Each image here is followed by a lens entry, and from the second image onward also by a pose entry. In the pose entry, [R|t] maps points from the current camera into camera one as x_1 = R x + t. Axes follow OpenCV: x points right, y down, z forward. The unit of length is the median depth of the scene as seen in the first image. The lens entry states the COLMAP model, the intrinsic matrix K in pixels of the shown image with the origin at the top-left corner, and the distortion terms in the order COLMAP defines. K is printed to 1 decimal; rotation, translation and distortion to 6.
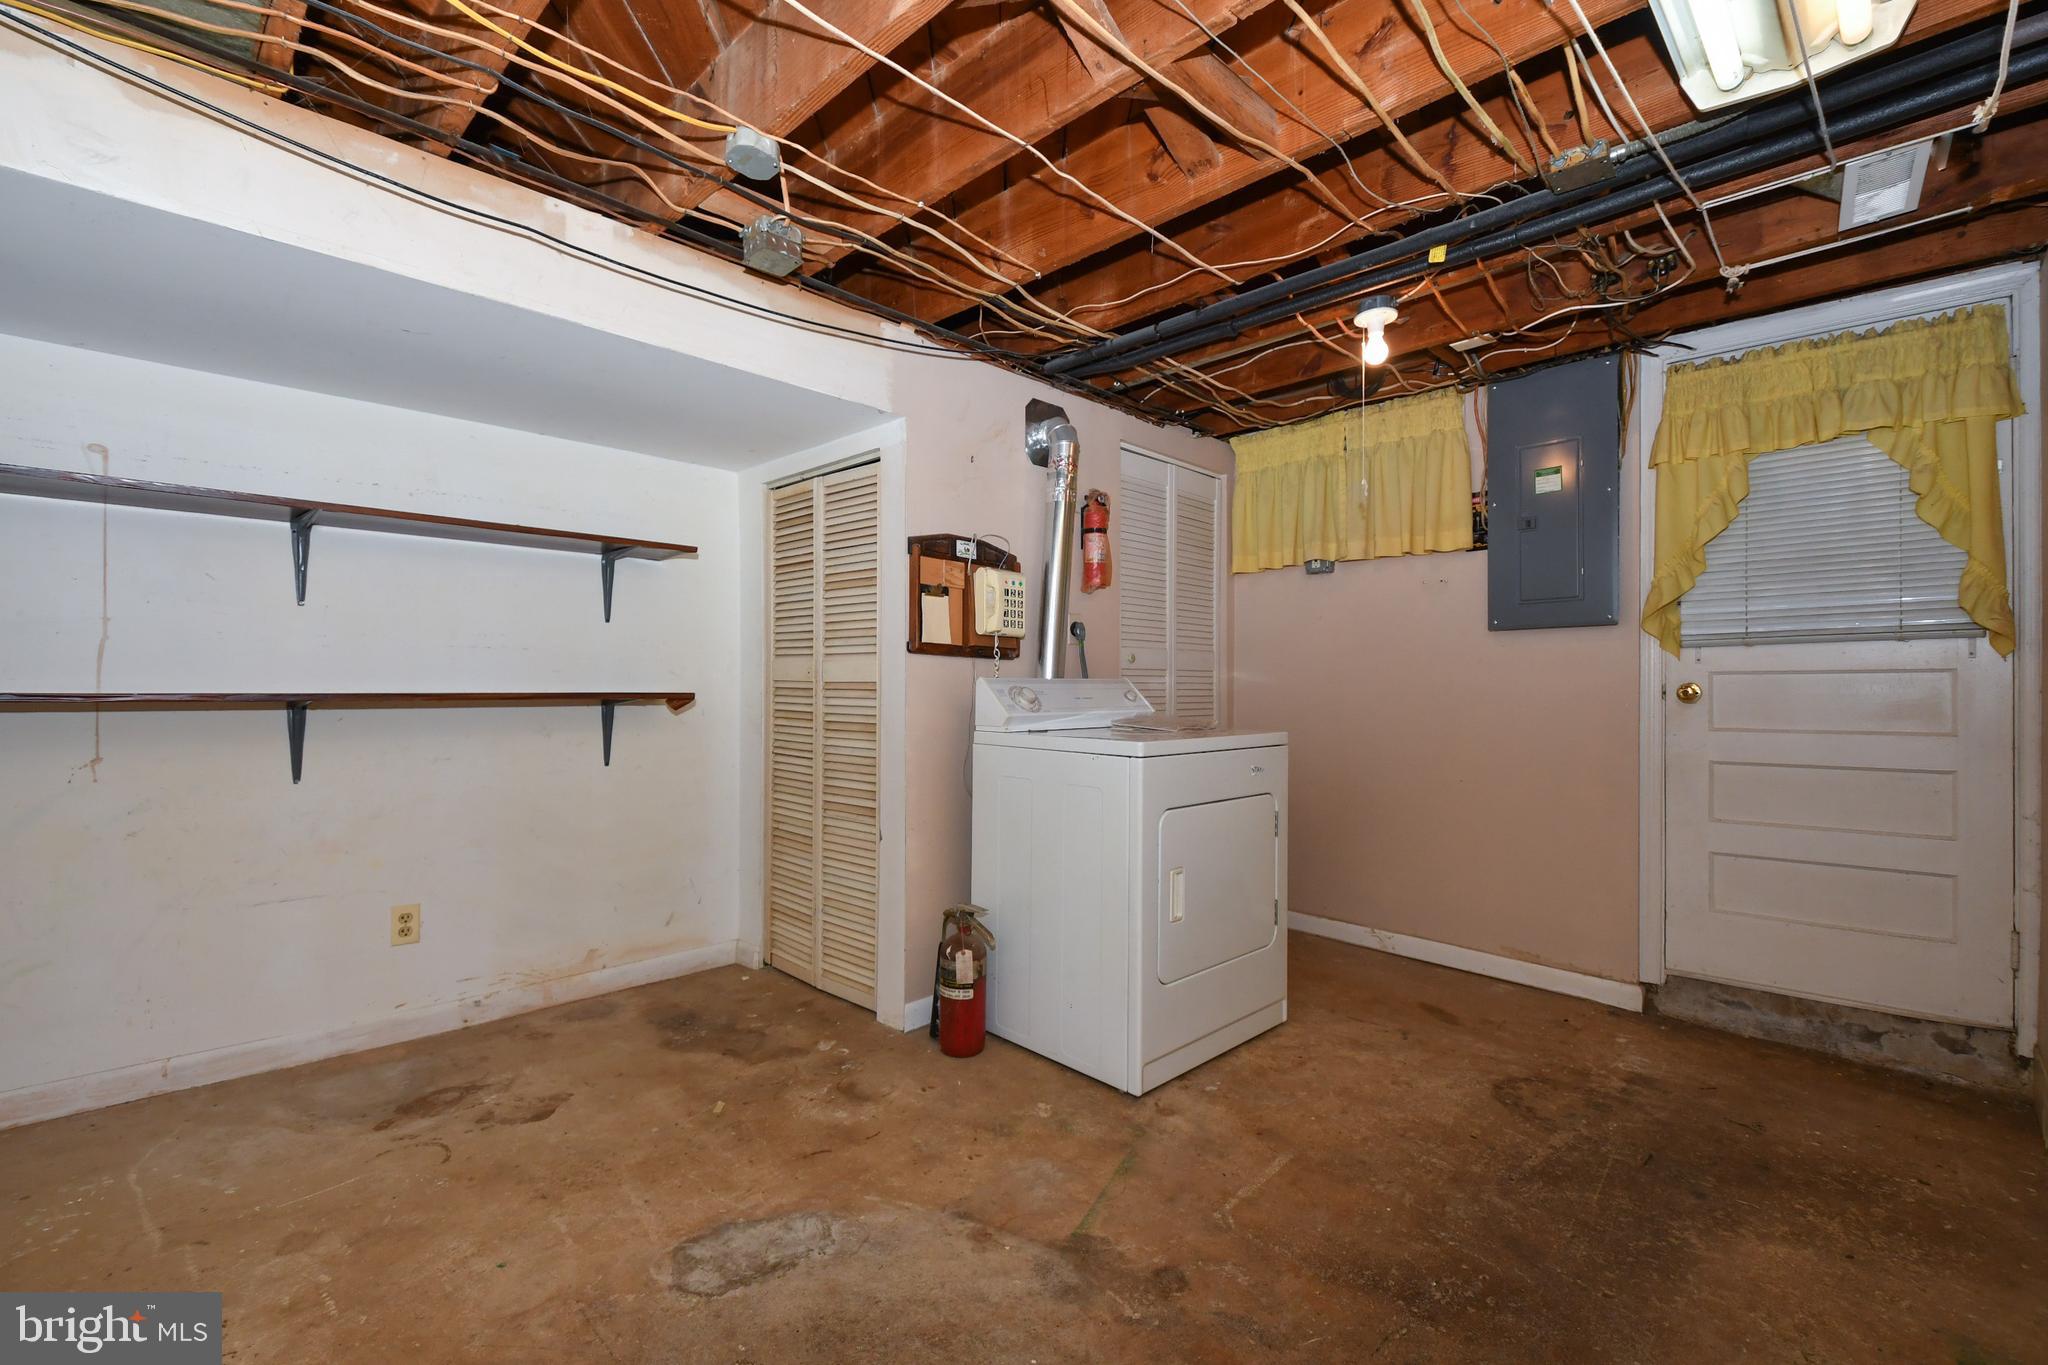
lens RADIAL K [[895.7, 0, 1021.2], [0, 895.7, 686.7], [0, 0, 1]] dist [0.048069, -0.025338]
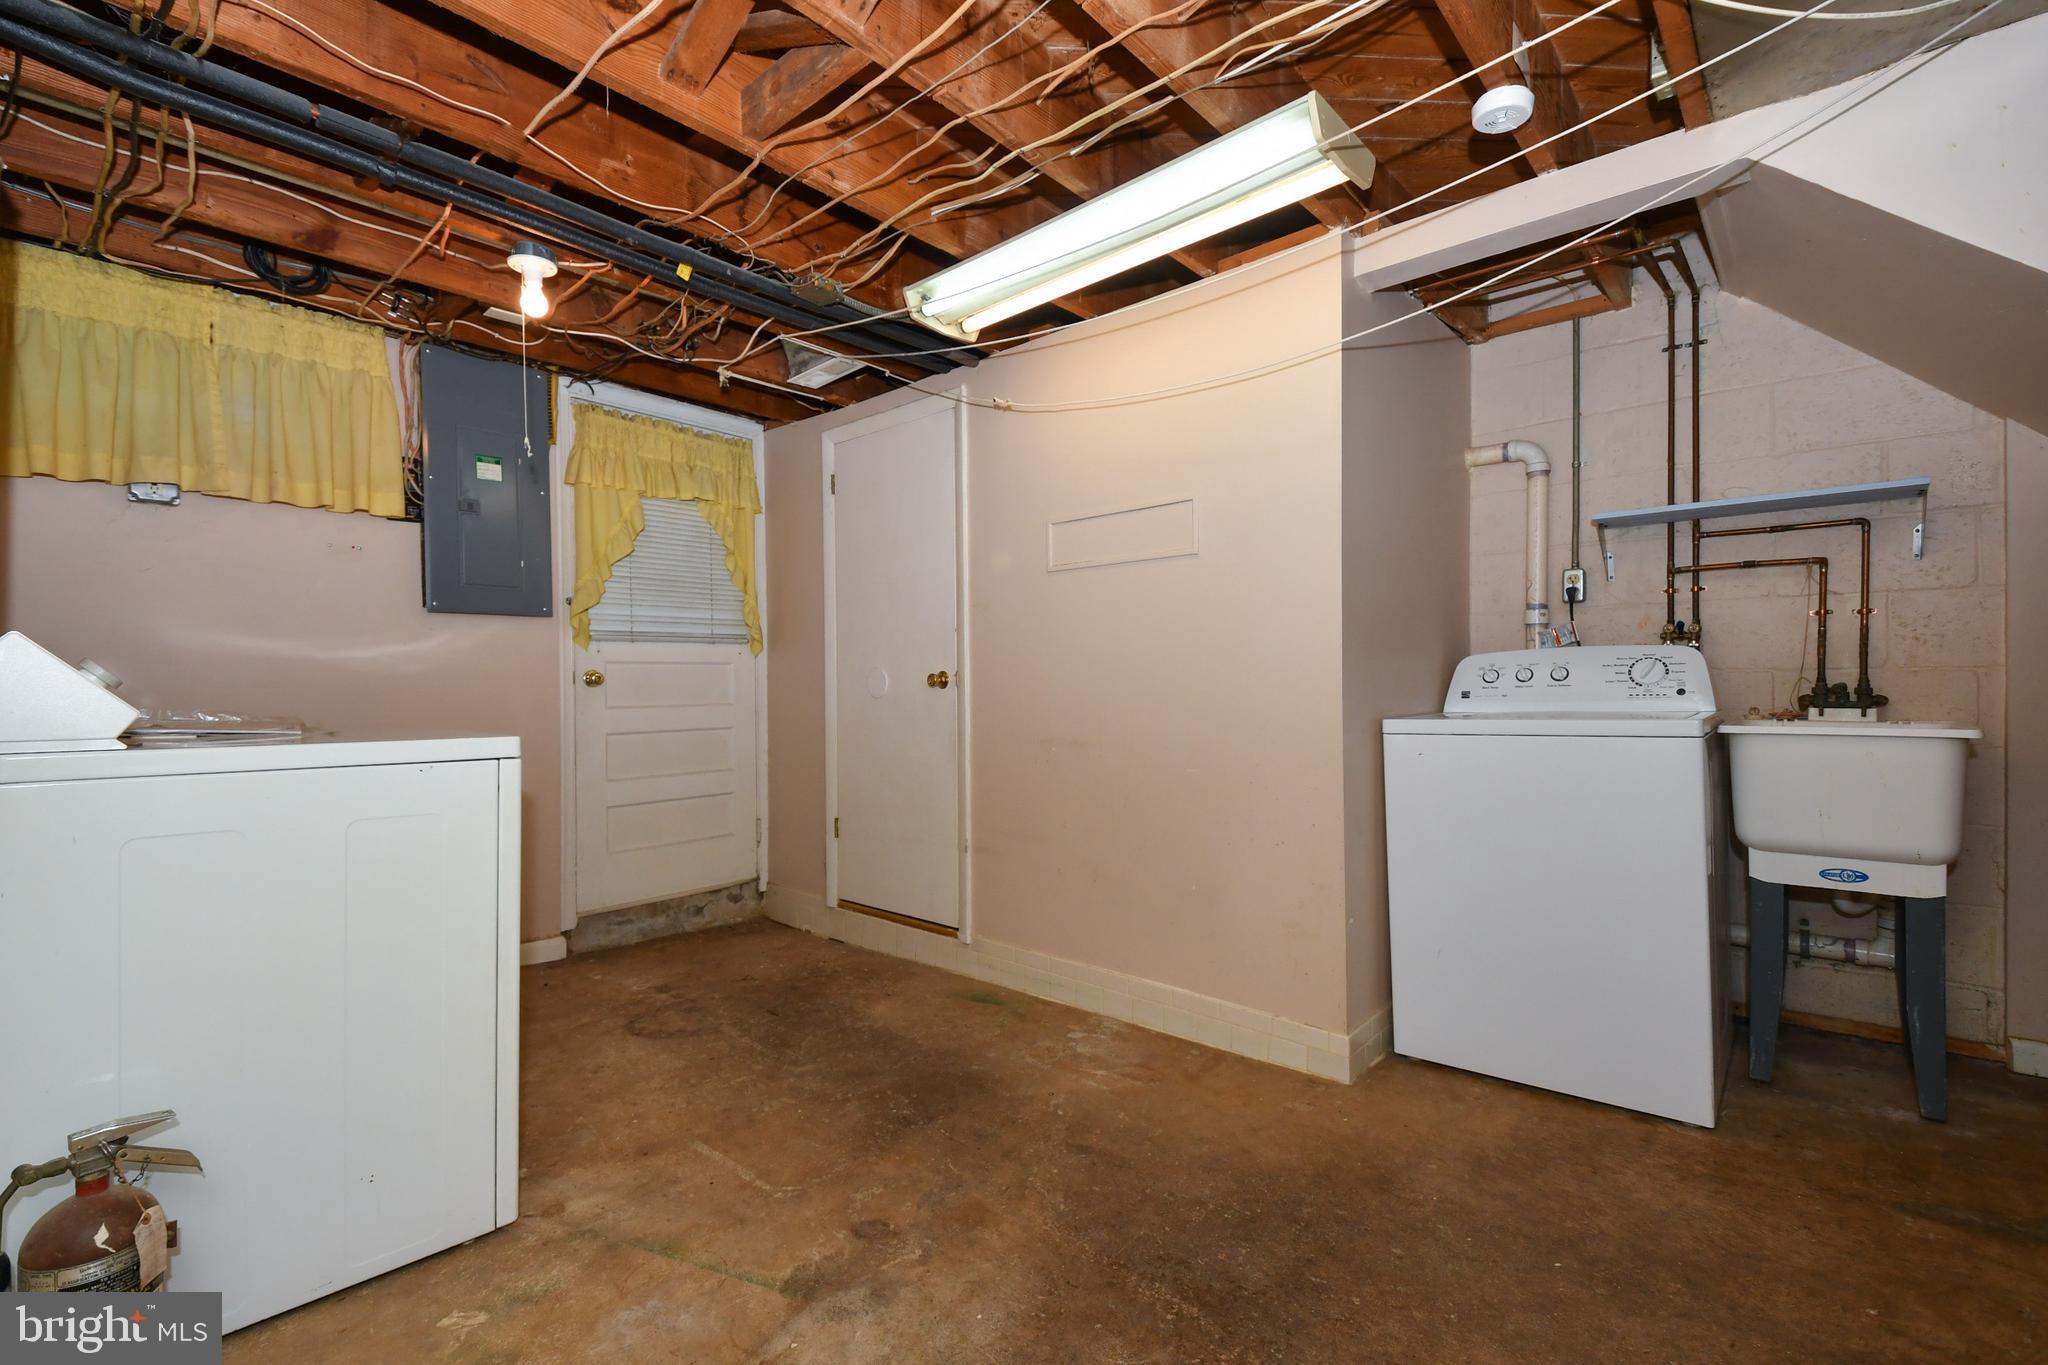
lens RADIAL K [[895.7, 0, 1021.2], [0, 895.7, 686.7], [0, 0, 1]] dist [0.048069, -0.025338]
pose [[-0.043677, -0.004041, 0.999038, -0.591619], [0.008156, 0.999957, 0.004401, 0.020516], [-0.999012, 0.008340, -0.043643, 0.587713]]
